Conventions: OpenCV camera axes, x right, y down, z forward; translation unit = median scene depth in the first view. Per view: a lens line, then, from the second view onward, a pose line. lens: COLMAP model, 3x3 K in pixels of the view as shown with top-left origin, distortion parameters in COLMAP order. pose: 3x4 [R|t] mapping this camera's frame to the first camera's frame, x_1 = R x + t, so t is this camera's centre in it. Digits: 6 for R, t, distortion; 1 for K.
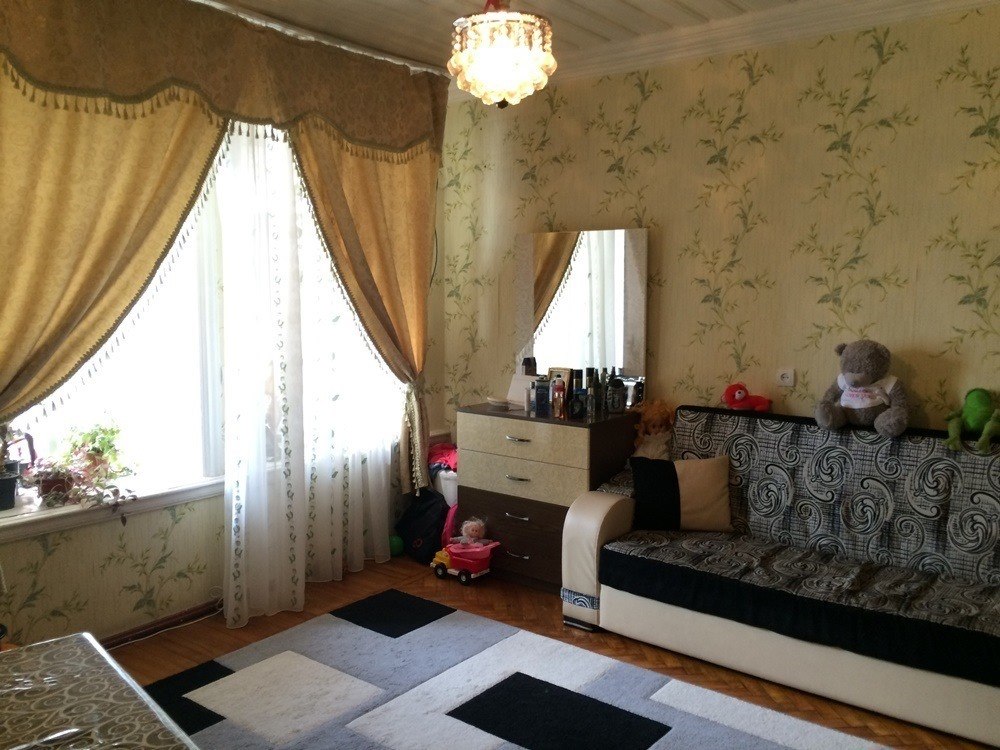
lens RADIAL K [[857.3, 0, 500.2], [0, 857.3, 371.4], [0, 0, 1]] dist [0.067678, -0.083610]
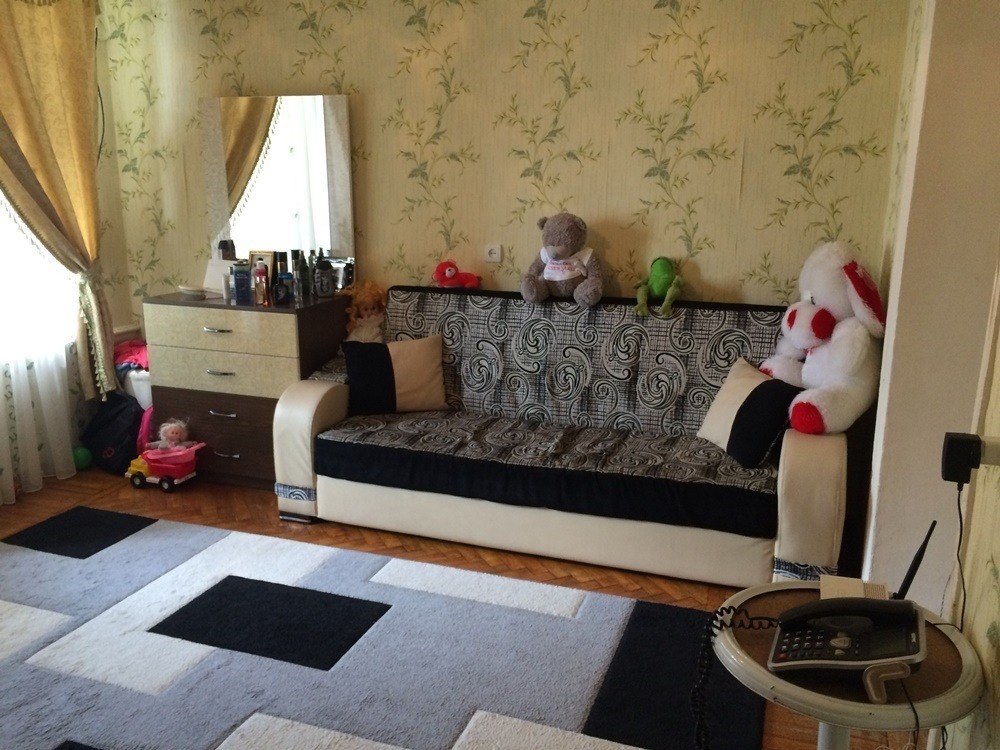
lens RADIAL K [[871.8, 0, 501.9], [0, 871.8, 369.4], [0, 0, 1]] dist [0.062231, -0.074608]
pose [[0.948895, -0.069477, 0.307849, 0.019940], [0.030476, 0.991080, 0.129738, 0.009914], [-0.314117, -0.113726, 0.942548, 0.027499]]
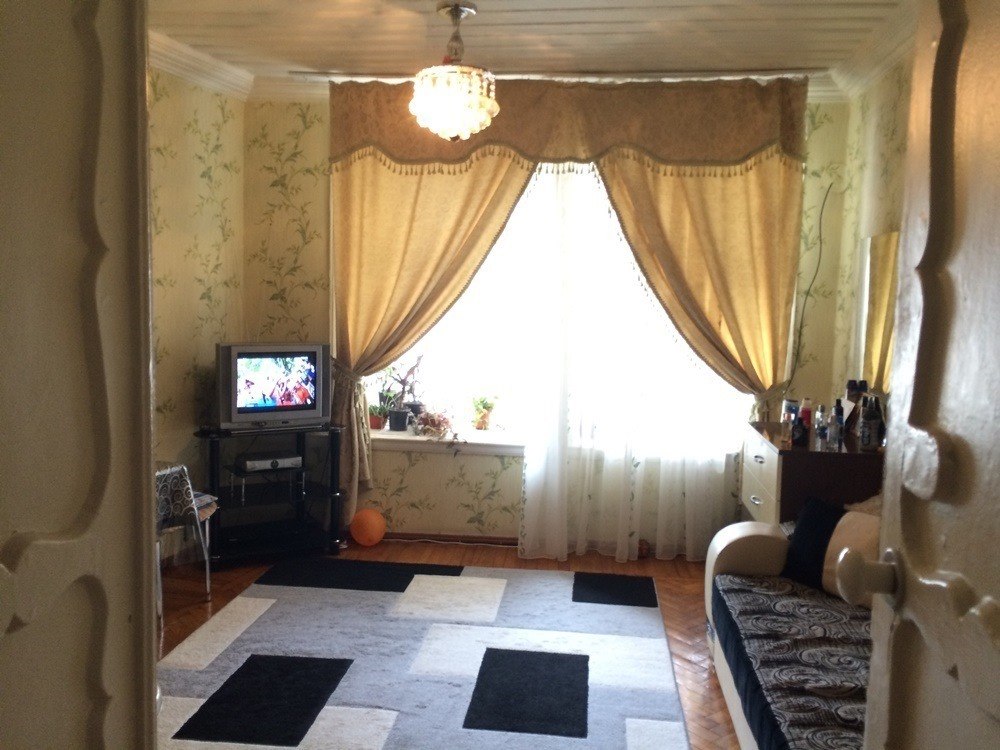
lens RADIAL K [[852.1, 0, 496.9], [0, 852.1, 369.0], [0, 0, 1]] dist [0.055011, -0.010986]
pose [[0.525337, 0.084932, -0.846645, 0.729305], [-0.109106, 0.993516, 0.031966, -0.019405], [0.843870, 0.075581, 0.531197, 0.284737]]
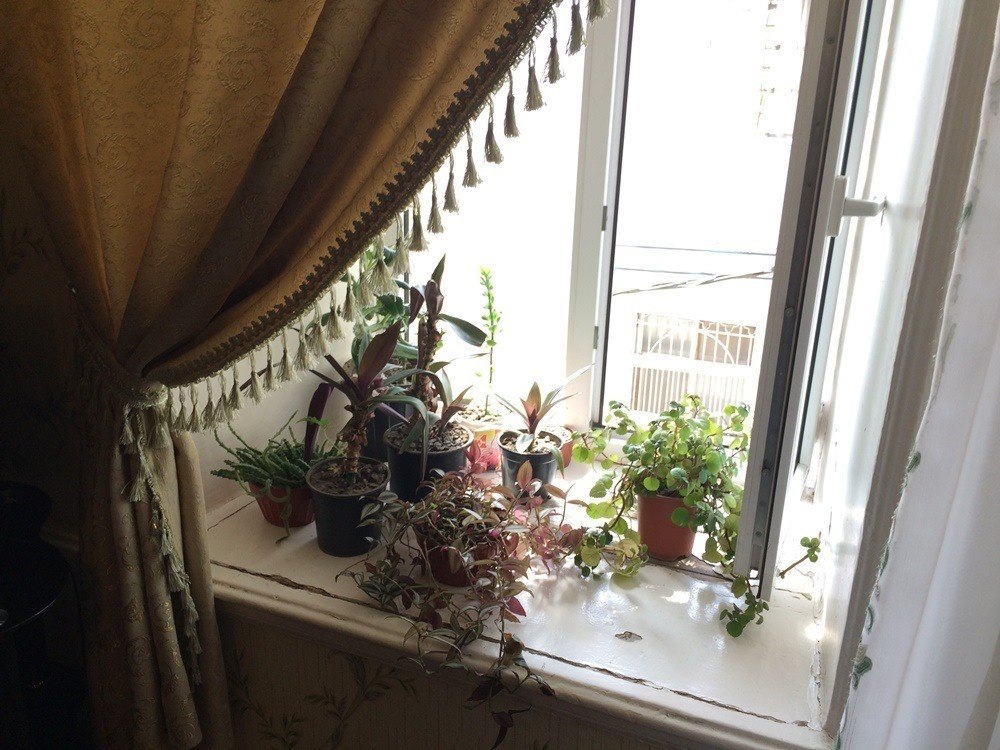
lens RADIAL K [[857.3, 0, 500.2], [0, 857.3, 371.4], [0, 0, 1]] dist [0.067678, -0.083610]
pose [[0.262626, 0.300583, -0.916885, -0.148558], [-0.136225, 0.952273, 0.273164, -0.058689], [0.955233, 0.053163, 0.291038, 0.836638]]
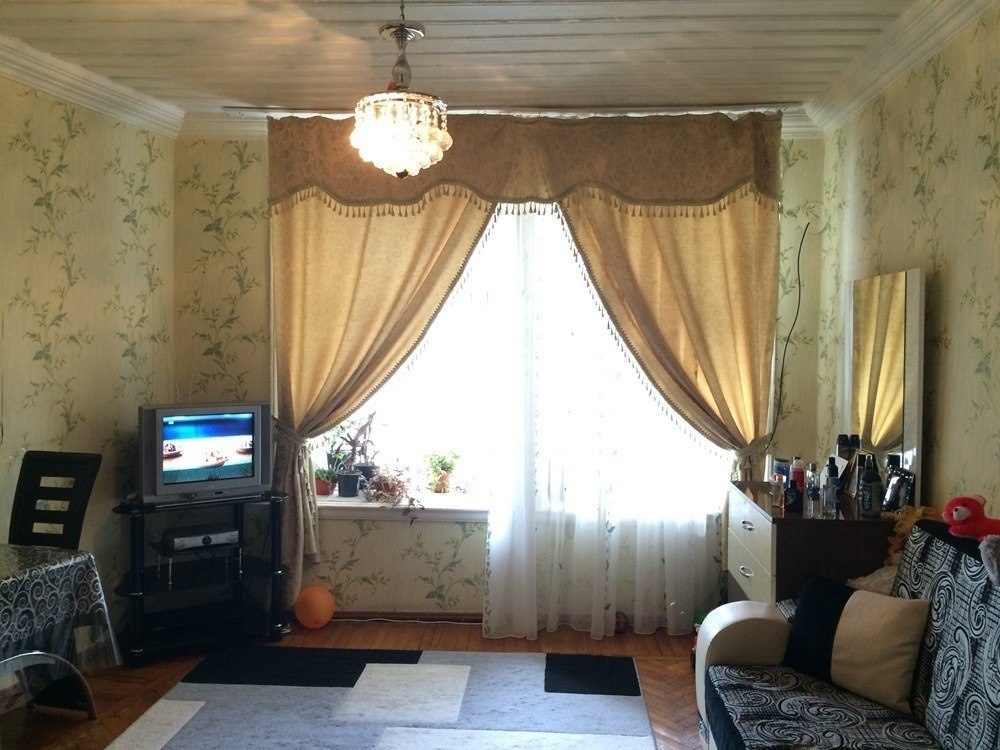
lens RADIAL K [[857.3, 0, 500.2], [0, 857.3, 371.4], [0, 0, 1]] dist [0.067678, -0.083610]
pose [[0.567294, 0.035834, -0.822735, 0.643067], [-0.091572, 0.995602, -0.019778, -0.036763], [0.818408, 0.086559, 0.568080, 0.340415]]
